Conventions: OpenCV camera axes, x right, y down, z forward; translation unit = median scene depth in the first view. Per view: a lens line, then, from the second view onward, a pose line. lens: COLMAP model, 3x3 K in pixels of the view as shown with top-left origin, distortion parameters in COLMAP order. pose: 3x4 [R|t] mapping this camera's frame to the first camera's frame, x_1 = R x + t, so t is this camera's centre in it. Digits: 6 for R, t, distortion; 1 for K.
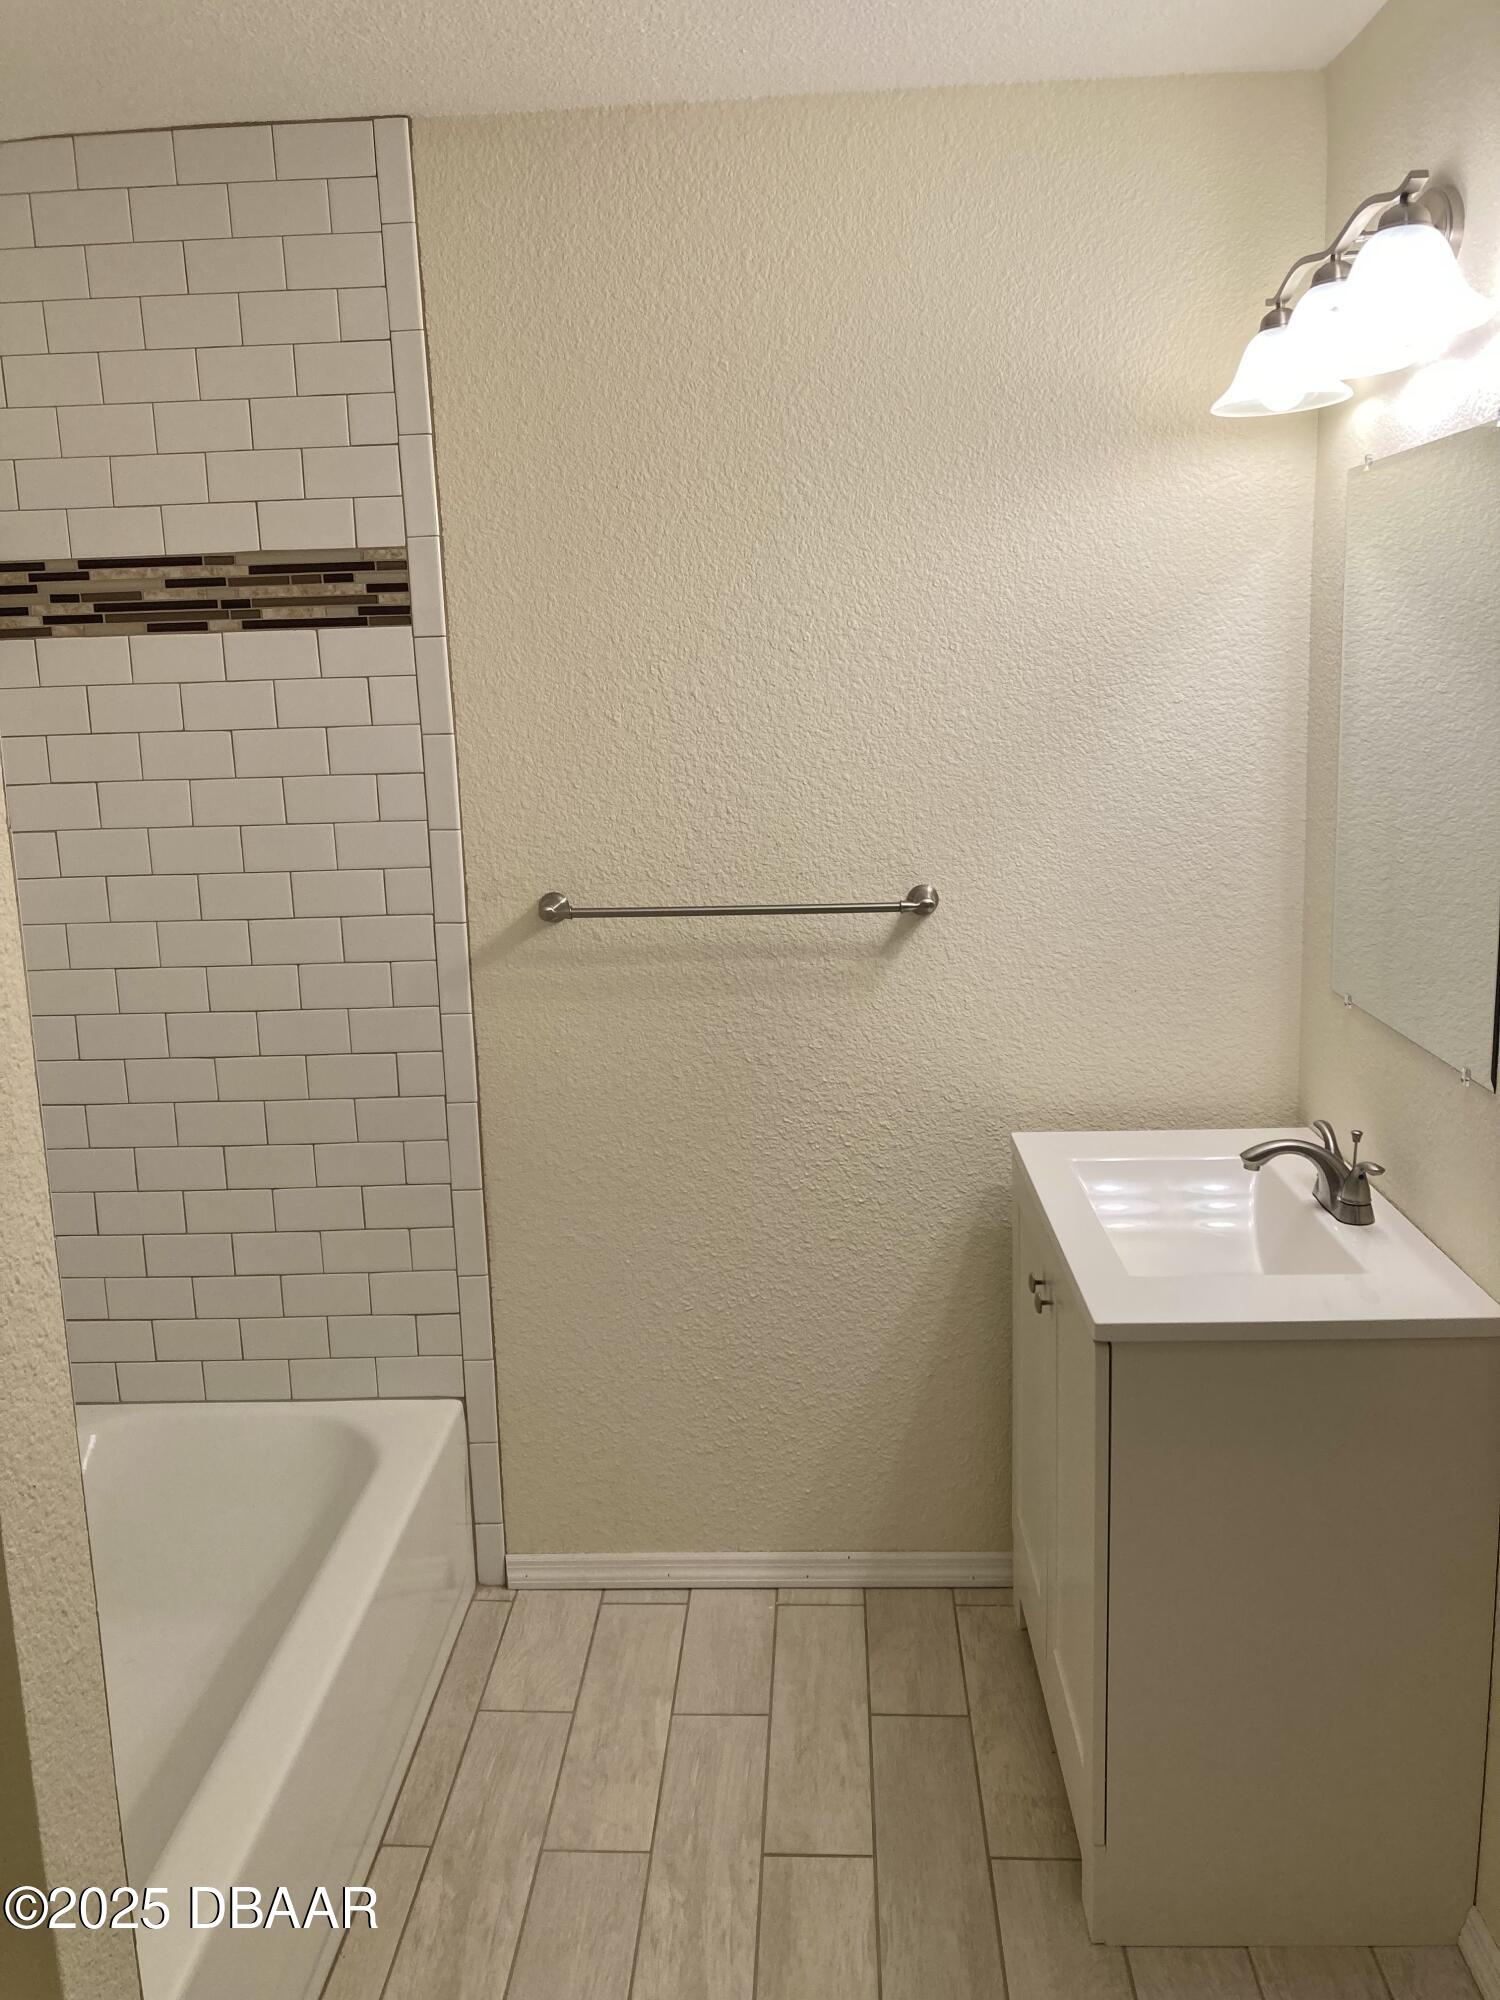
lens RADIAL K [[1606.5, 0, 744.8], [0, 1606.5, 991.7], [0, 0, 1]] dist [0.016576, -0.020135]
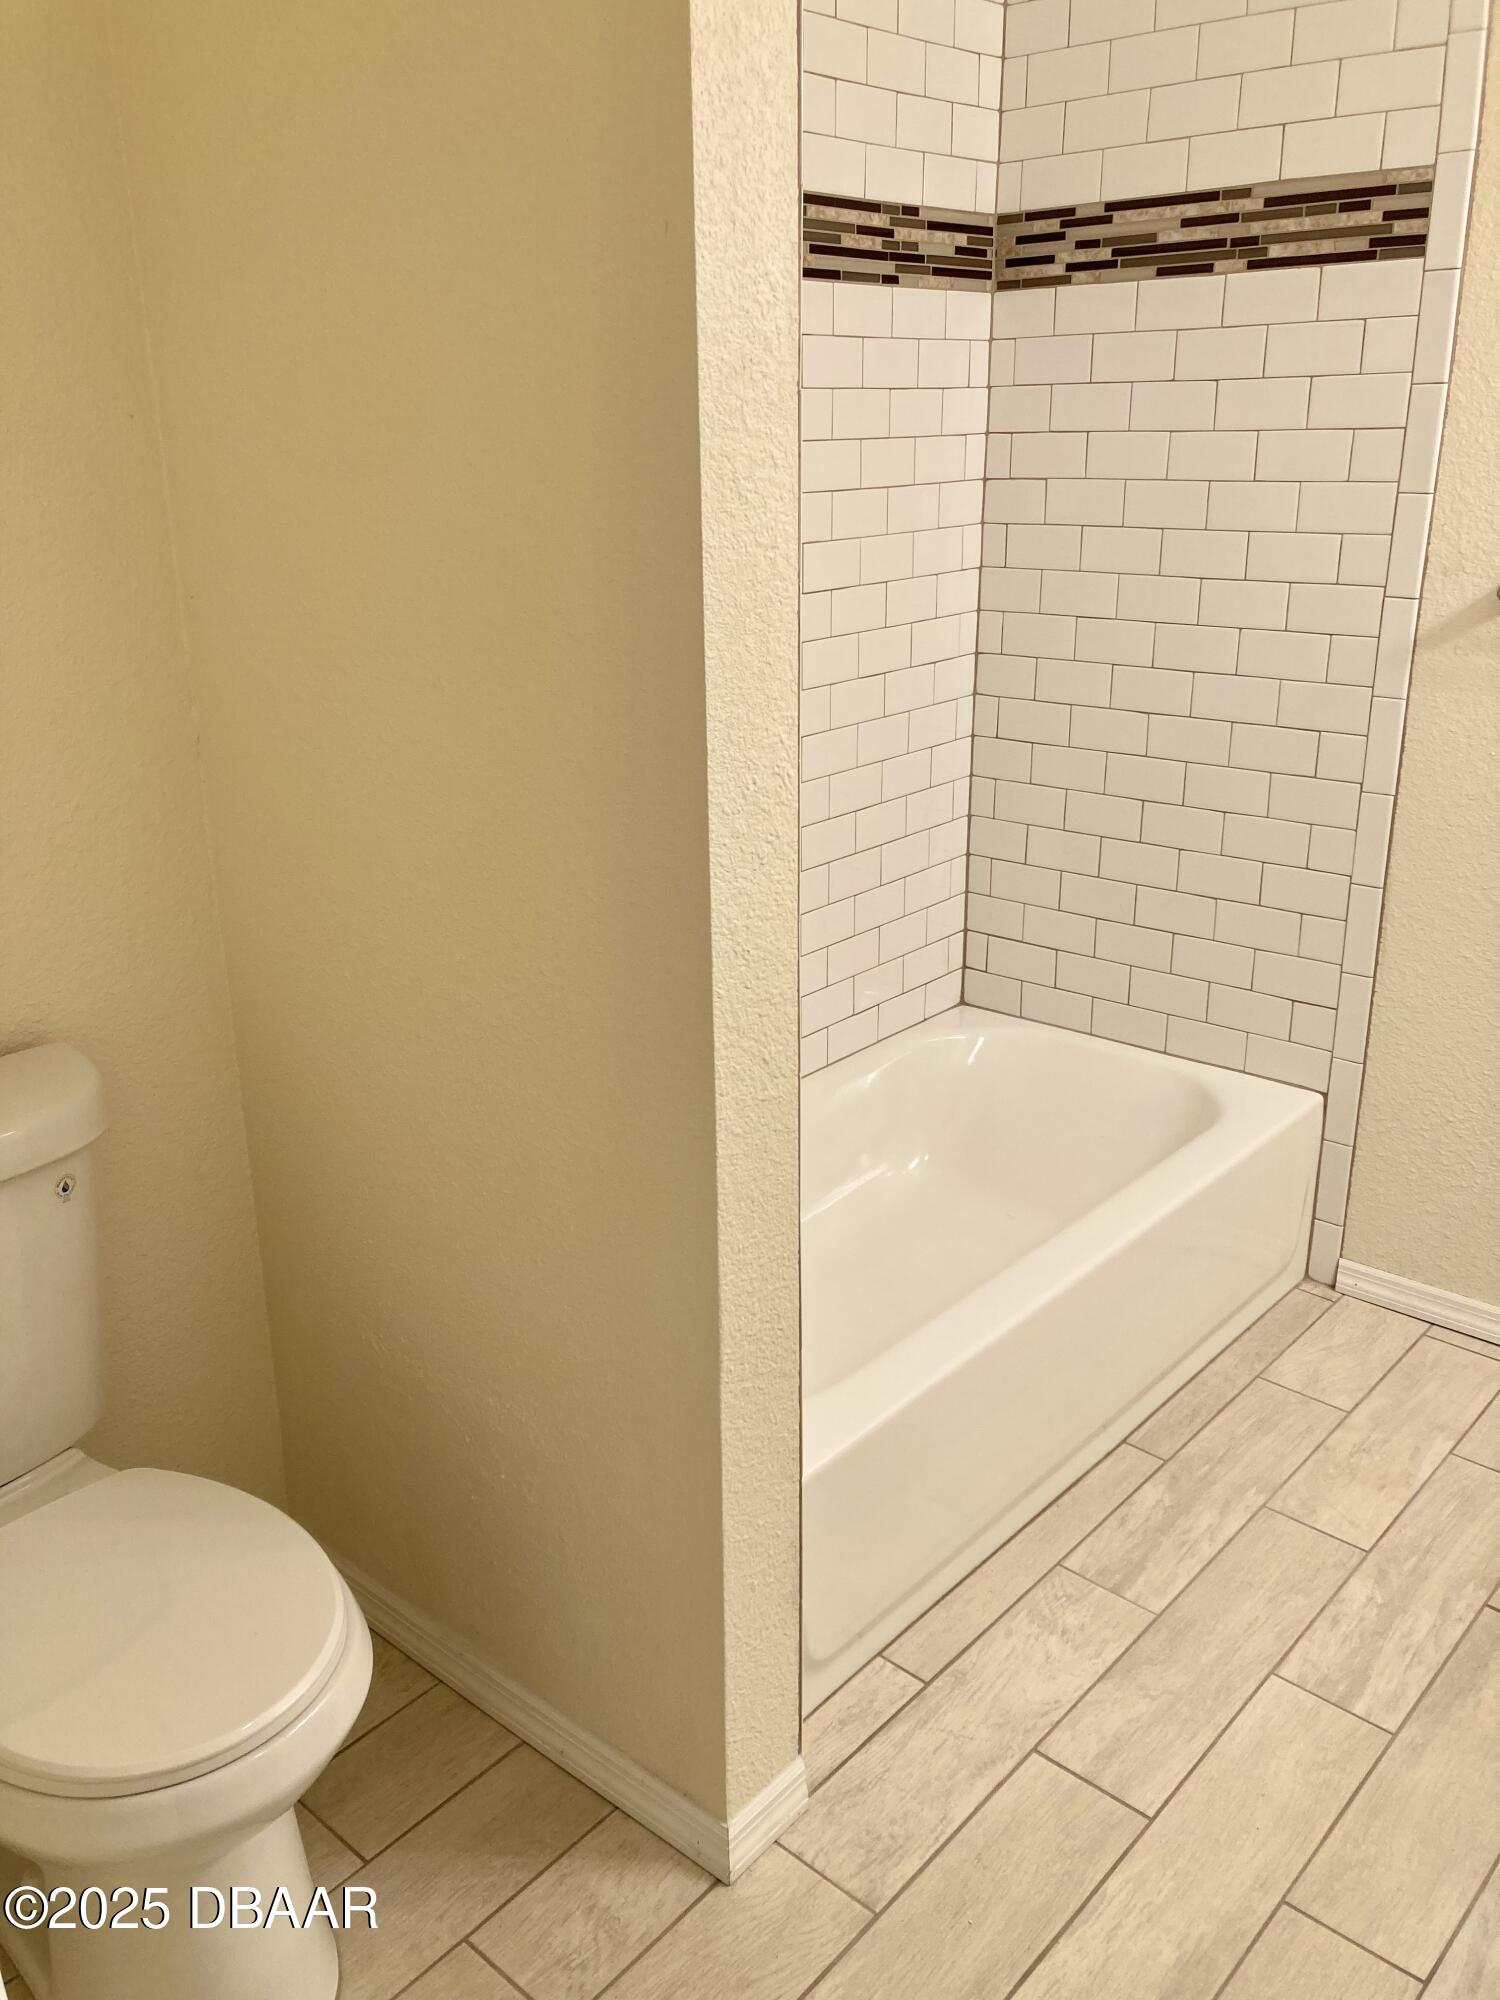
lens RADIAL K [[1606.5, 0, 741.0], [0, 1606.5, 997.5], [0, 0, 1]] dist [0.016576, -0.020135]
pose [[0.777547, 0.230459, -0.585072, 0.122149], [-0.127670, 0.968899, 0.211978, 0.033881], [0.615728, -0.090127, 0.782787, 0.009942]]
